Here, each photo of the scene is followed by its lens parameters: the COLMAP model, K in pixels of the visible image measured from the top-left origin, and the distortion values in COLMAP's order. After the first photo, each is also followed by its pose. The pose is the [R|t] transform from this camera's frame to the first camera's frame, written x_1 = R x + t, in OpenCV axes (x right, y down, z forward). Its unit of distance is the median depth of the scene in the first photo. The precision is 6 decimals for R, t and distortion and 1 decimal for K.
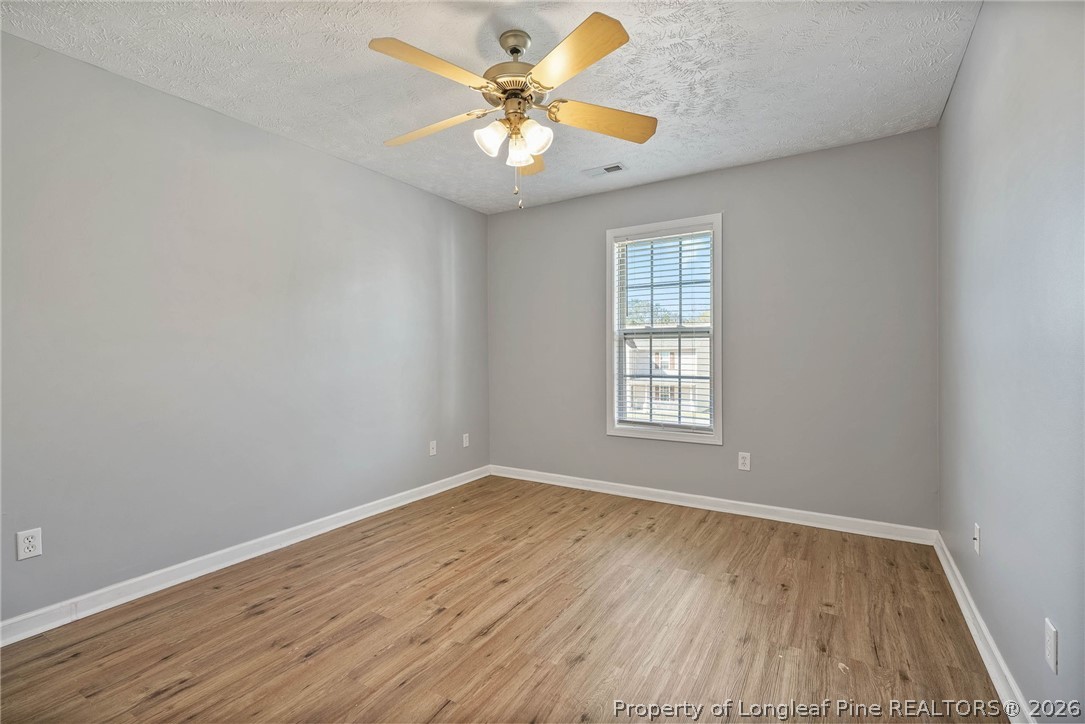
lens RADIAL K [[498.0, 0, 550.7], [0, 498.0, 358.5], [0, 0, 1]] dist [-0.011467, 0.004297]
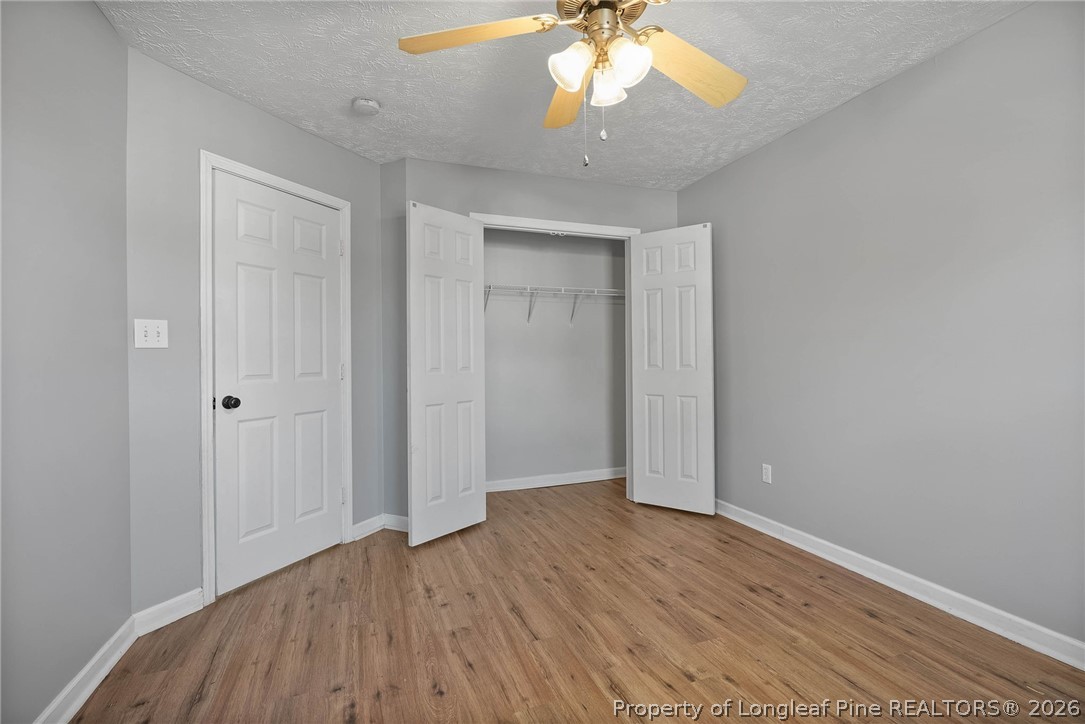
lens RADIAL K [[498.0, 0, 549.5], [0, 498.0, 360.0], [0, 0, 1]] dist [-0.011467, 0.004297]
pose [[-0.628719, 0.025622, -0.777210, 0.533273], [0.009606, 0.999637, 0.025184, -0.028423], [0.777573, 0.008368, -0.628737, 1.327033]]
